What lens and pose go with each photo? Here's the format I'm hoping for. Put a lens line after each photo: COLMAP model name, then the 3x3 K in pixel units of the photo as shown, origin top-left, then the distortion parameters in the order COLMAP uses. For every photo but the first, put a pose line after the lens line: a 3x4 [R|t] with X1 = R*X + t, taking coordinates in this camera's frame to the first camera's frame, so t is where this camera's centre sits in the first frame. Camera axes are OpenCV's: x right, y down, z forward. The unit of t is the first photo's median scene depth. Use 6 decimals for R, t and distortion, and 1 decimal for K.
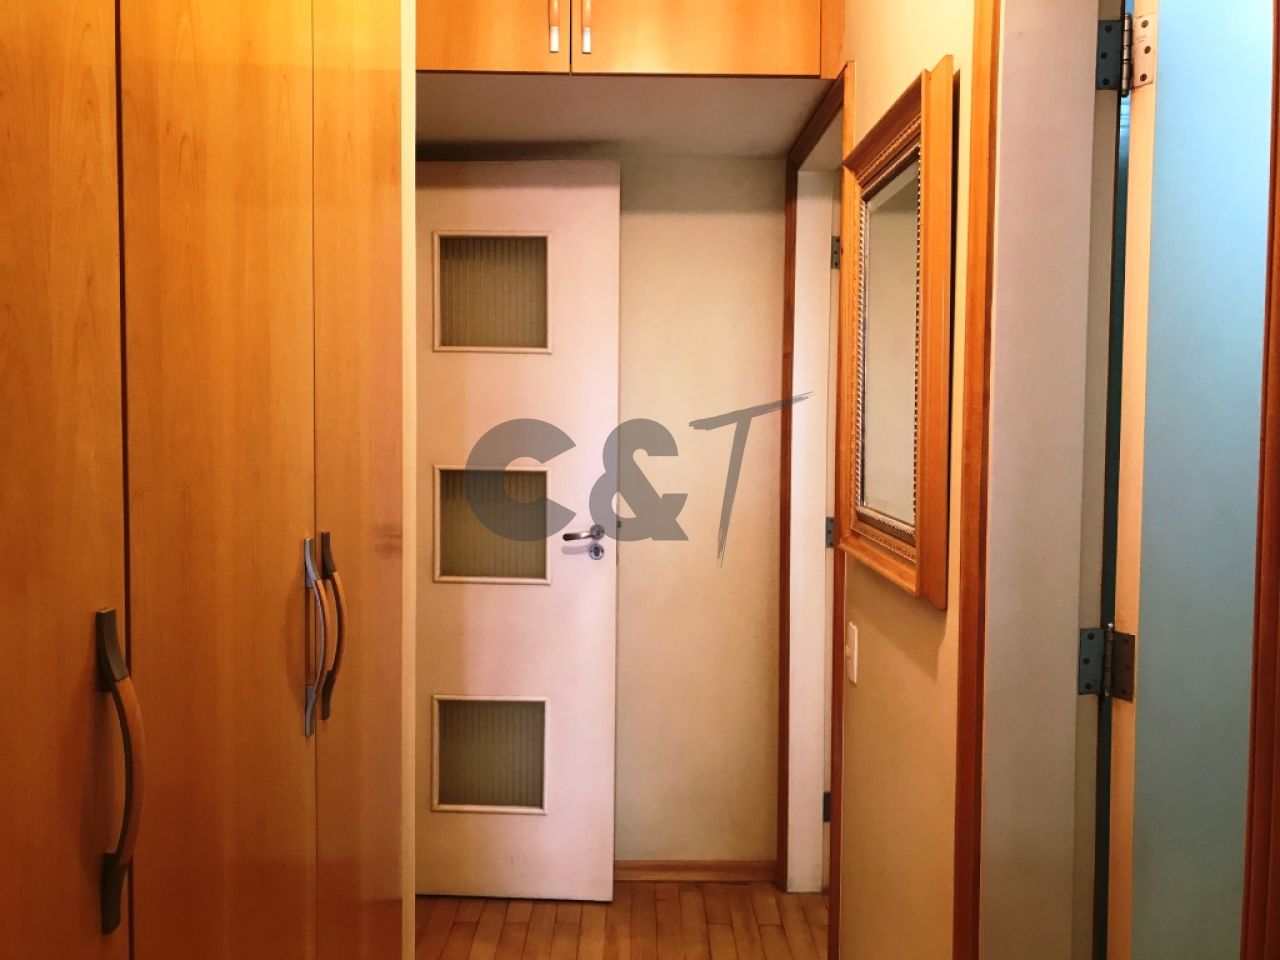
lens RADIAL K [[1057.7, 0, 639.5], [0, 1057.7, 477.7], [0, 0, 1]] dist [0.016539, -0.013453]
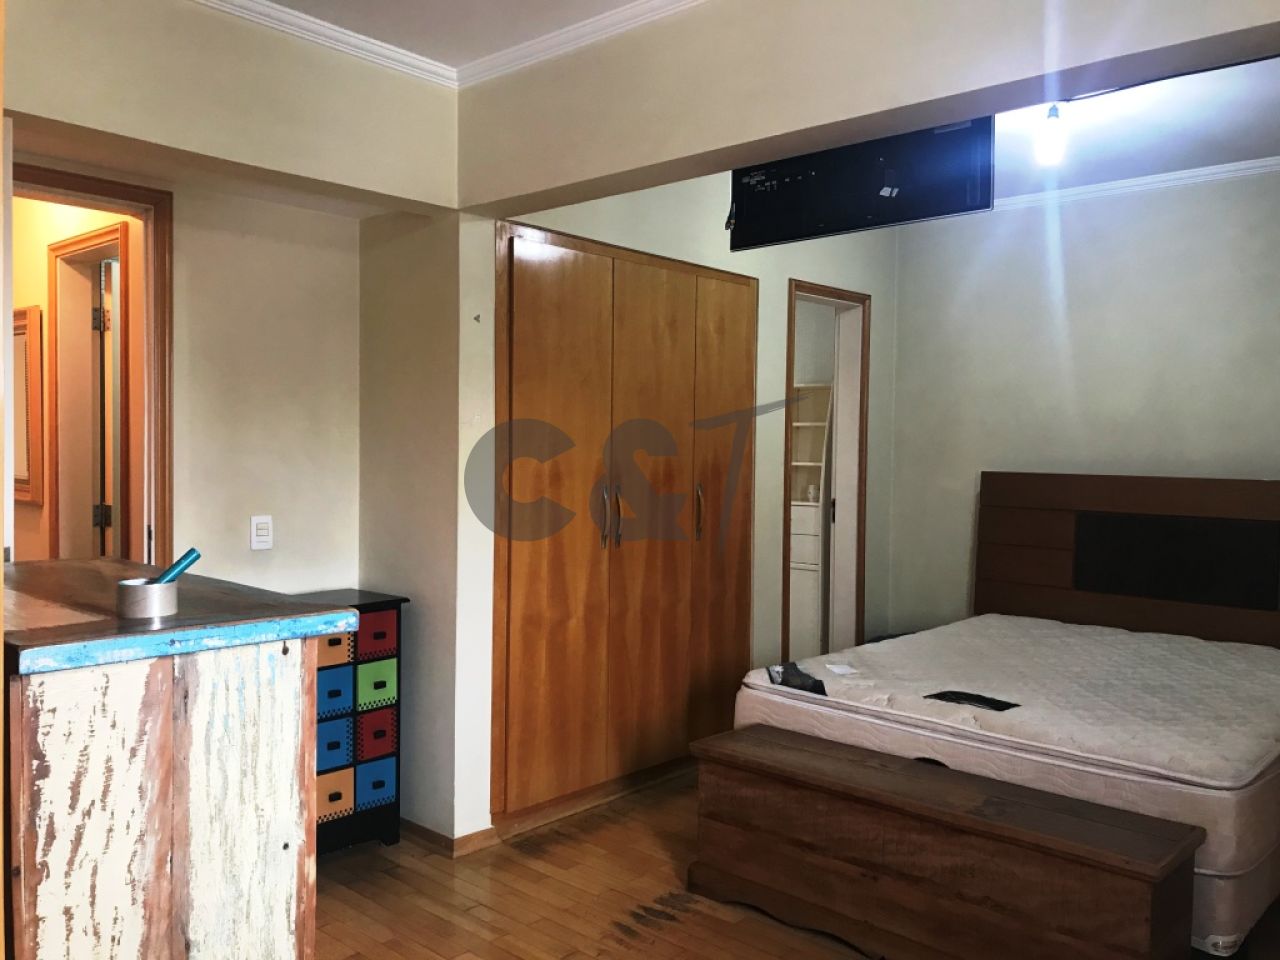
lens RADIAL K [[1057.7, 0, 640.6], [0, 1057.7, 476.3], [0, 0, 1]] dist [0.016539, -0.013453]
pose [[0.683935, -0.022020, 0.729210, -0.715639], [0.028664, 0.999584, 0.003300, 0.094909], [-0.728979, 0.018645, 0.684282, -2.190444]]
